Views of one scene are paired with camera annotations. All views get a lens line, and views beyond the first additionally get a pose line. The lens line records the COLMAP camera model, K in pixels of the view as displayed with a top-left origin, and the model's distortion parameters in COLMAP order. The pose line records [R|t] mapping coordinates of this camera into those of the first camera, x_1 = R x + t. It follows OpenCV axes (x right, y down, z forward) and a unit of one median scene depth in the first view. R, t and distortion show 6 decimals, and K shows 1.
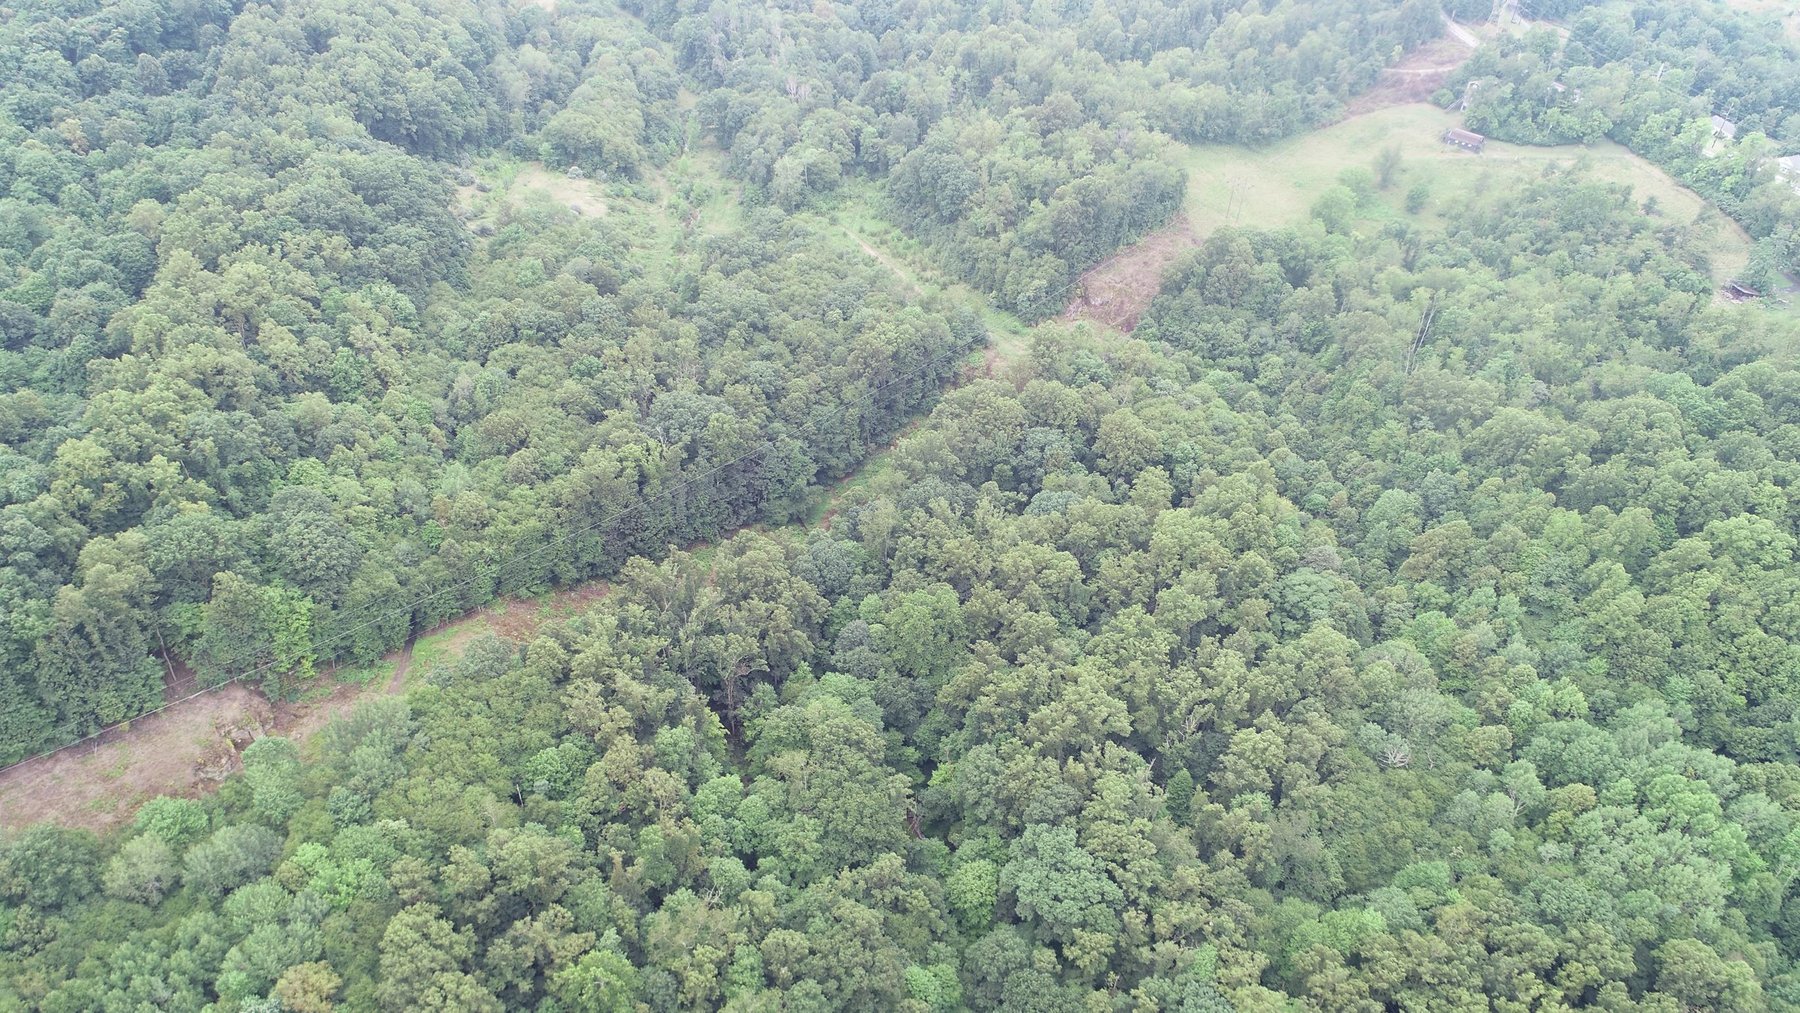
lens RADIAL K [[1202.0, 0, 902.4], [0, 1202.0, 509.8], [0, 0, 1]] dist [-0.006908, 0.001494]
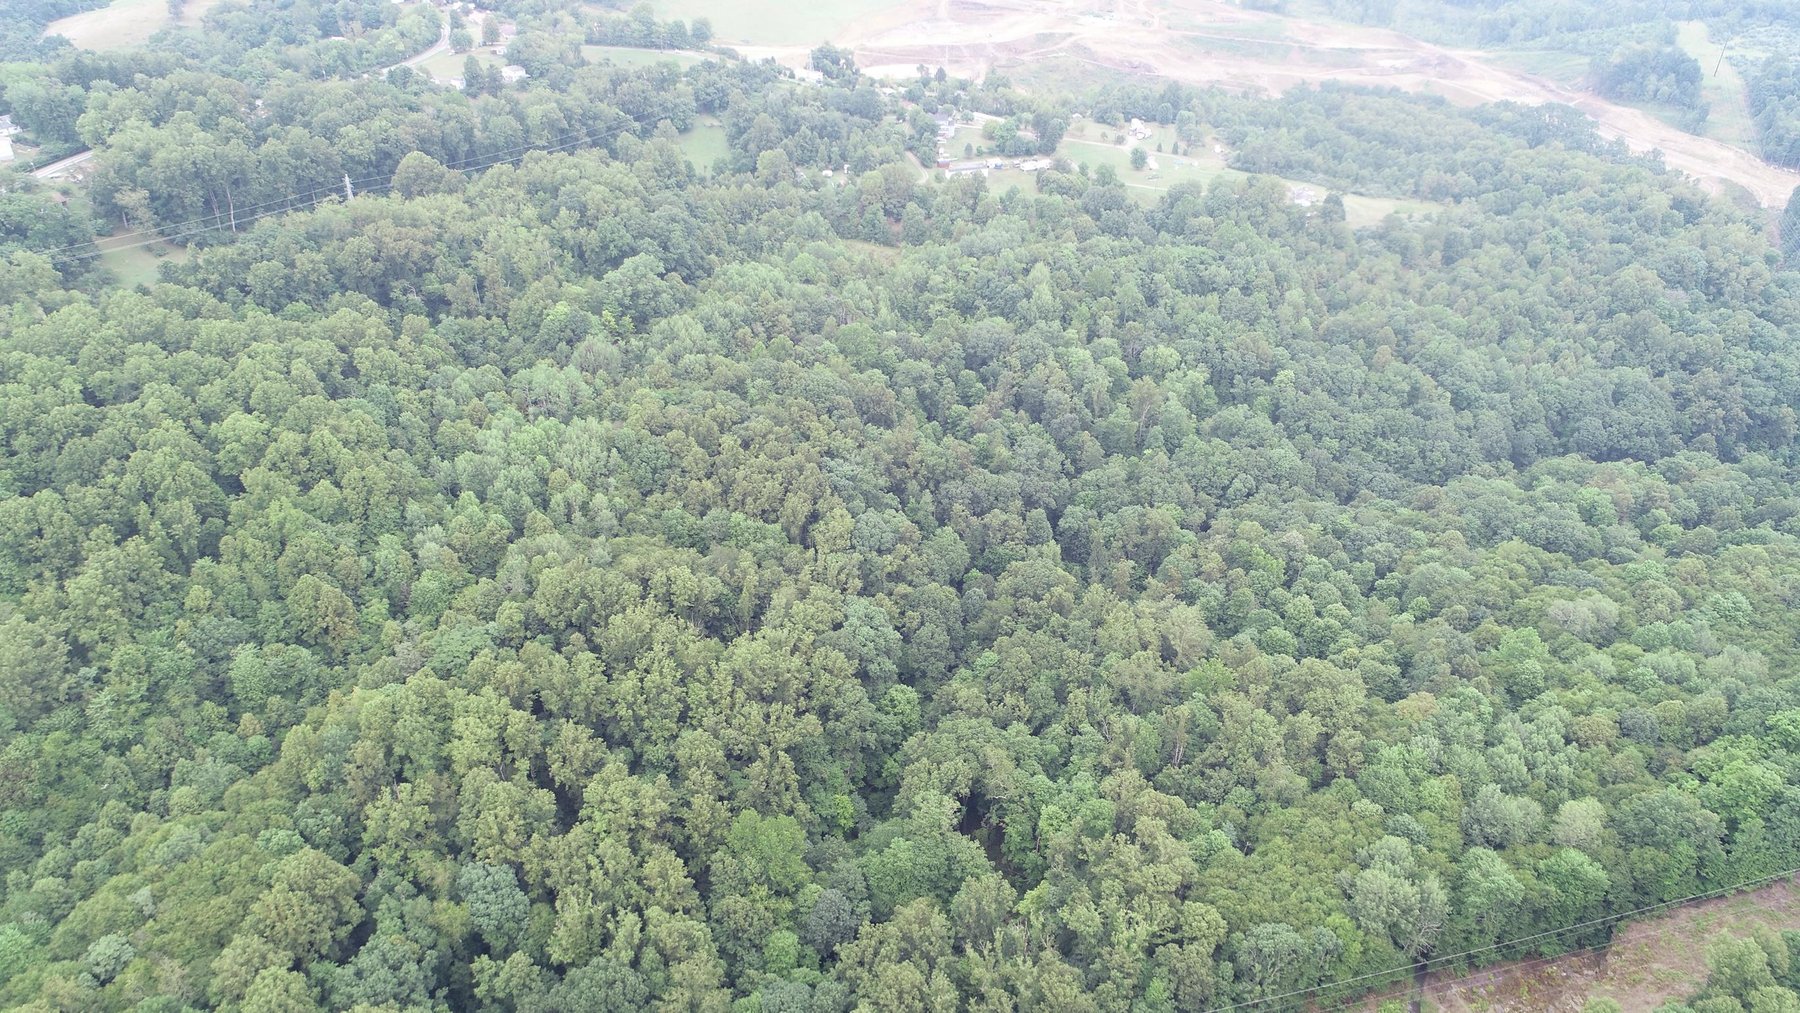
lens RADIAL K [[1202.0, 0, 898.3], [0, 1202.0, 508.3], [0, 0, 1]] dist [-0.006908, 0.001494]
pose [[-0.834543, -0.338962, 0.434330, -0.307687], [0.285153, 0.408790, 0.866936, -0.645409], [-0.471408, 0.847346, -0.244497, 0.855685]]
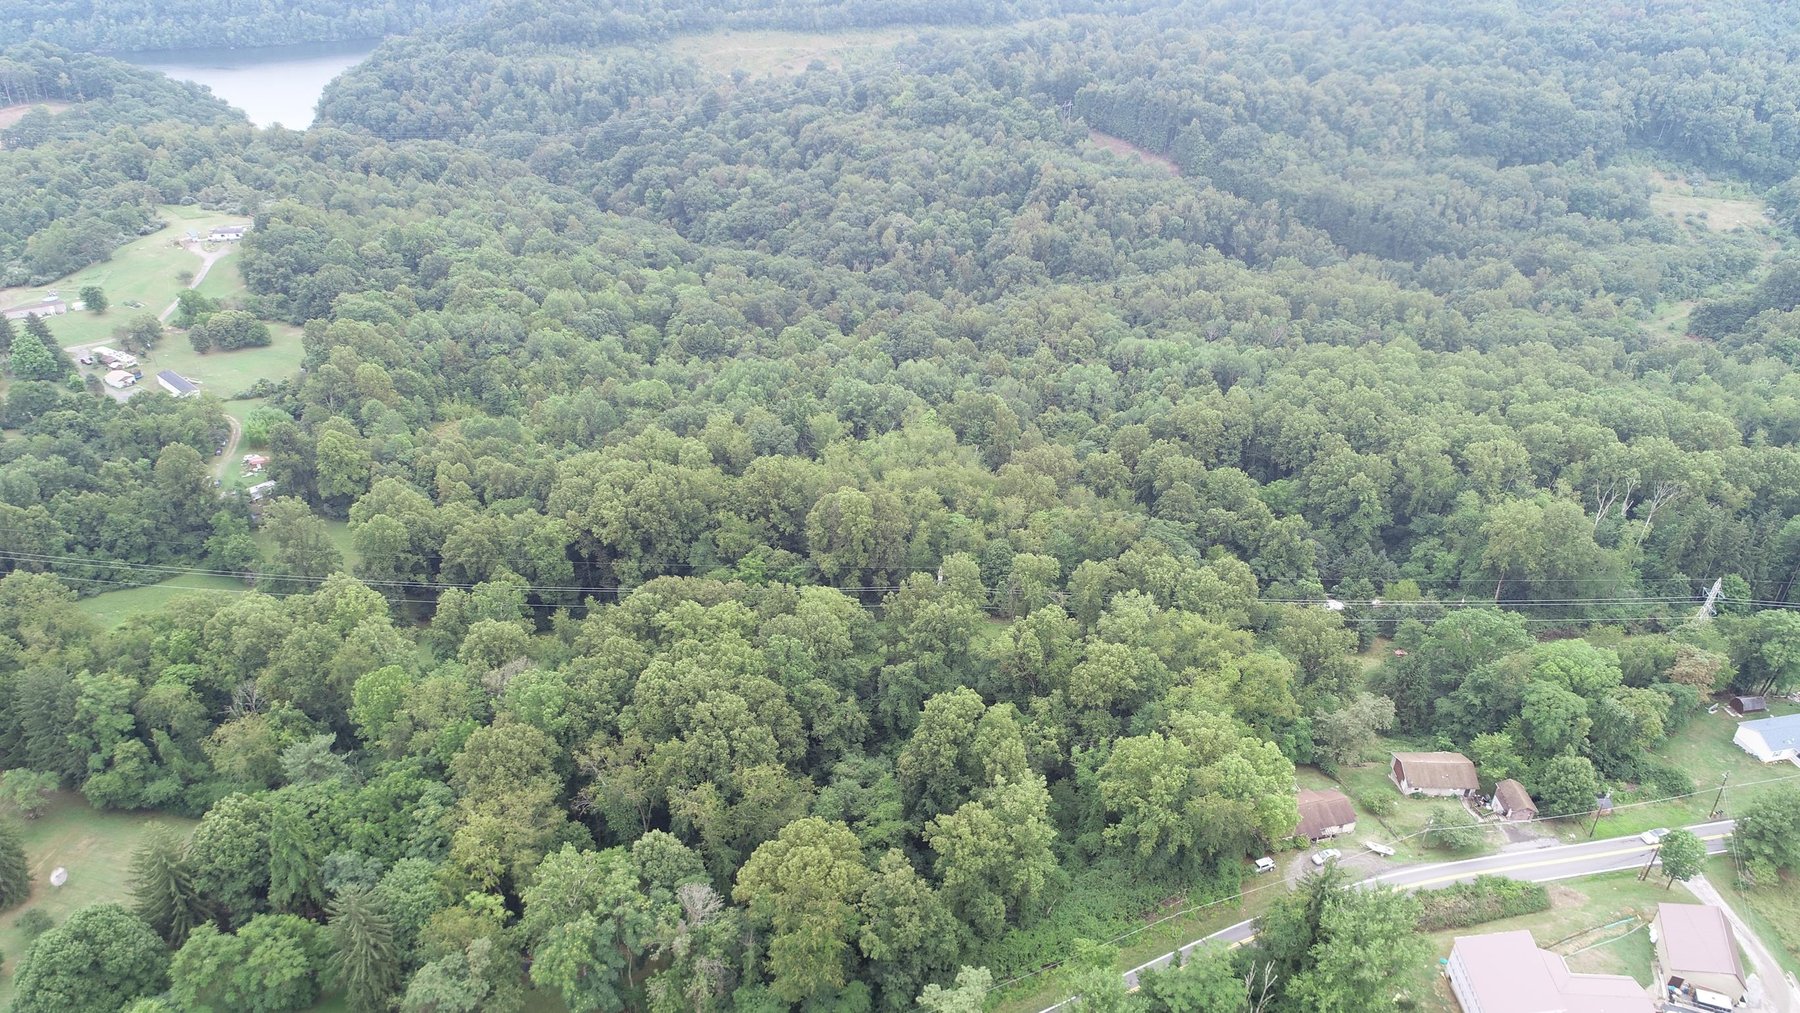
lens RADIAL K [[1202.0, 0, 897.2], [0, 1202.0, 503.1], [0, 0, 1]] dist [-0.006908, 0.001494]
pose [[-0.087600, 0.484350, -0.870478, 1.675404], [-0.613147, 0.662478, 0.430319, -0.092578], [0.785097, 0.571427, 0.238944, 0.245776]]
